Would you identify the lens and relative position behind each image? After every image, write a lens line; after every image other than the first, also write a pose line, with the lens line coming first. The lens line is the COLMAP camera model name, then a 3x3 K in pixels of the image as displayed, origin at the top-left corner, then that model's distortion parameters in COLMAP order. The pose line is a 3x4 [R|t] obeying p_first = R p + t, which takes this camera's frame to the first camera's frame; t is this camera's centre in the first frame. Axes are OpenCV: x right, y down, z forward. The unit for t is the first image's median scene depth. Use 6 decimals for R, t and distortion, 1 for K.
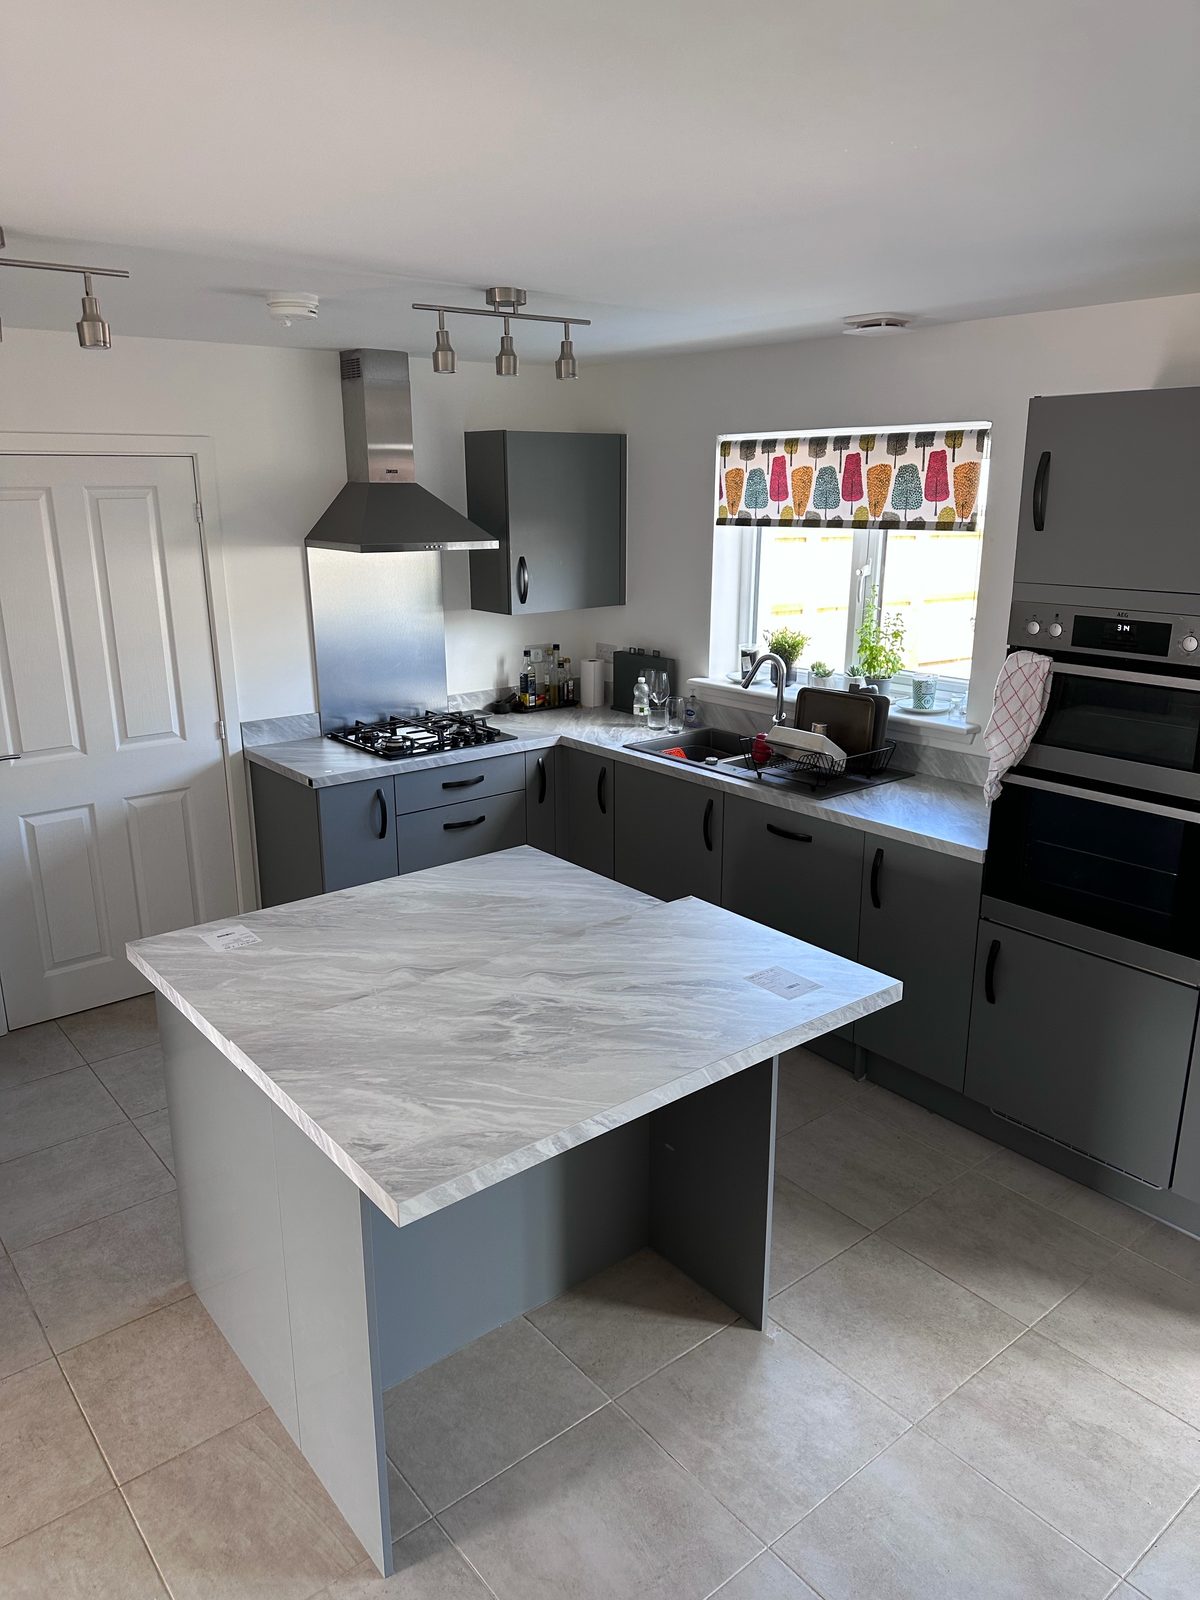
lens RADIAL K [[1124.2, 0, 593.1], [0, 1124.2, 805.5], [0, 0, 1]] dist [0.055324, -0.028961]
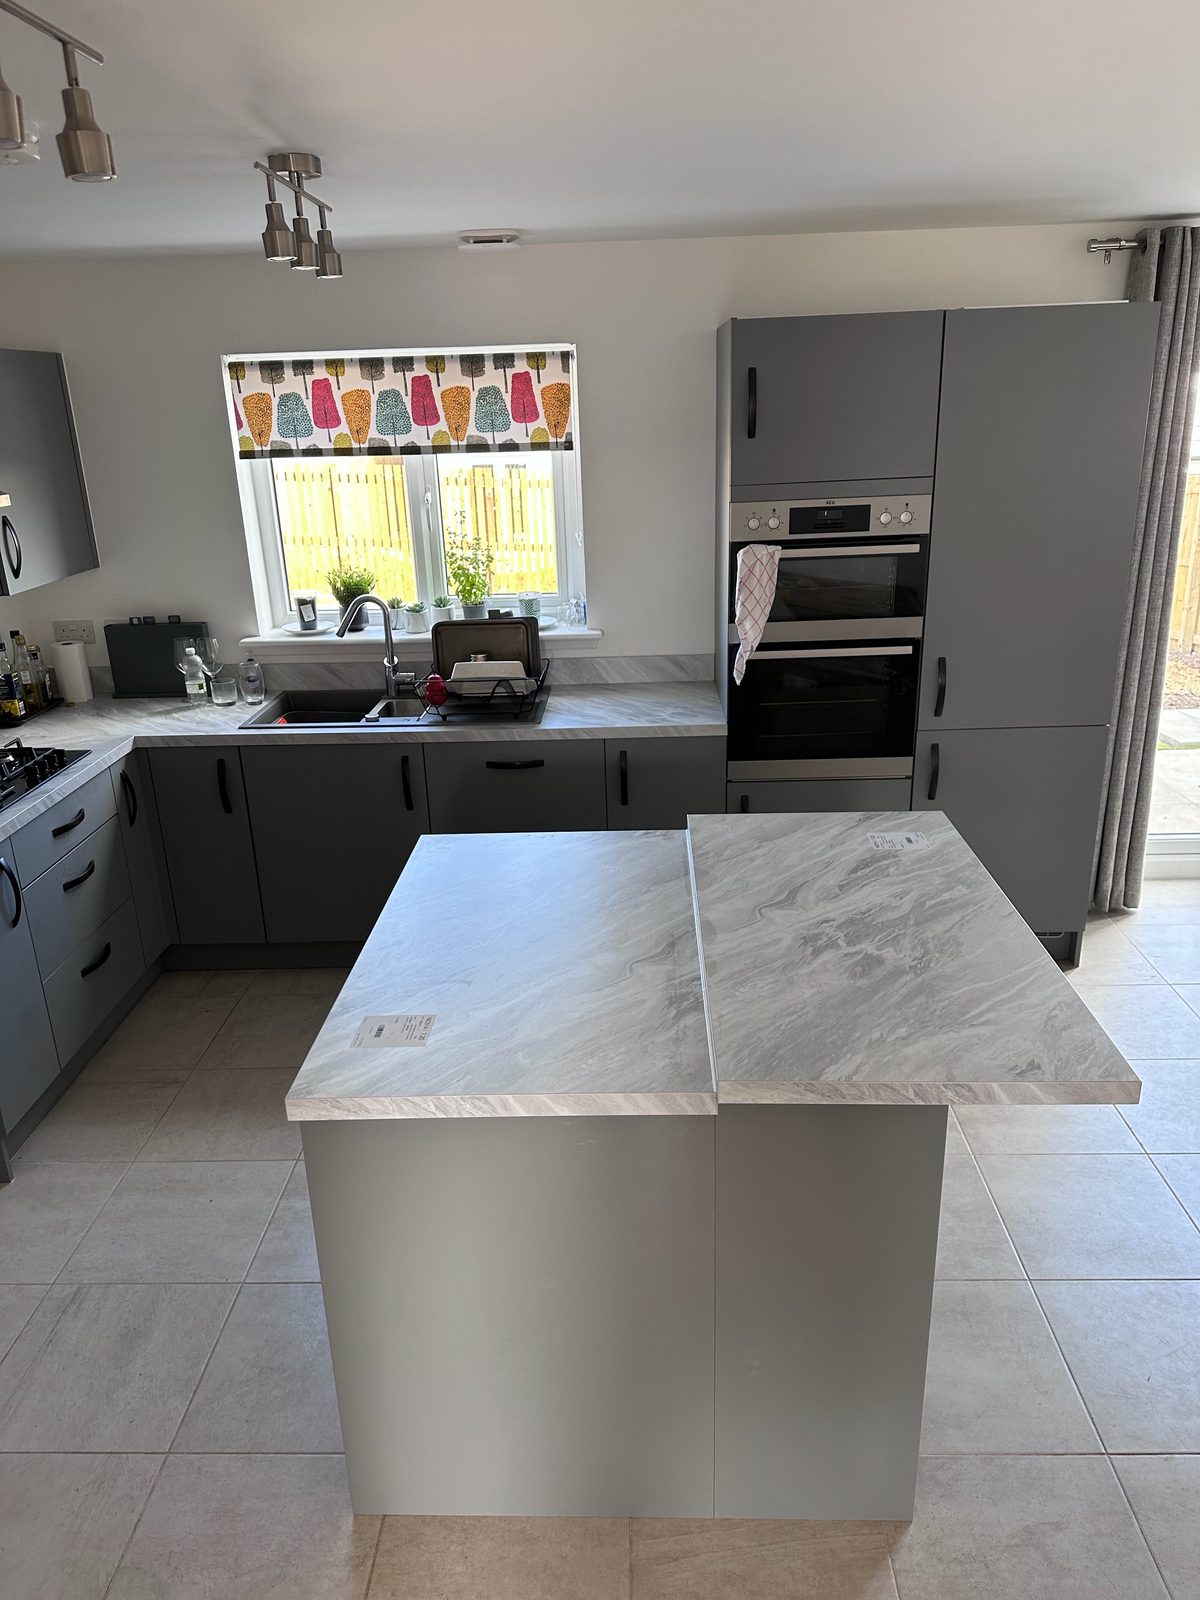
lens RADIAL K [[1124.2, 0, 602.2], [0, 1124.2, 808.8], [0, 0, 1]] dist [0.055324, -0.028961]
pose [[0.650694, -0.273394, 0.708416, -0.478376], [0.237281, 0.959426, 0.152317, -0.068431], [-0.721314, 0.068982, 0.689164, 0.254714]]
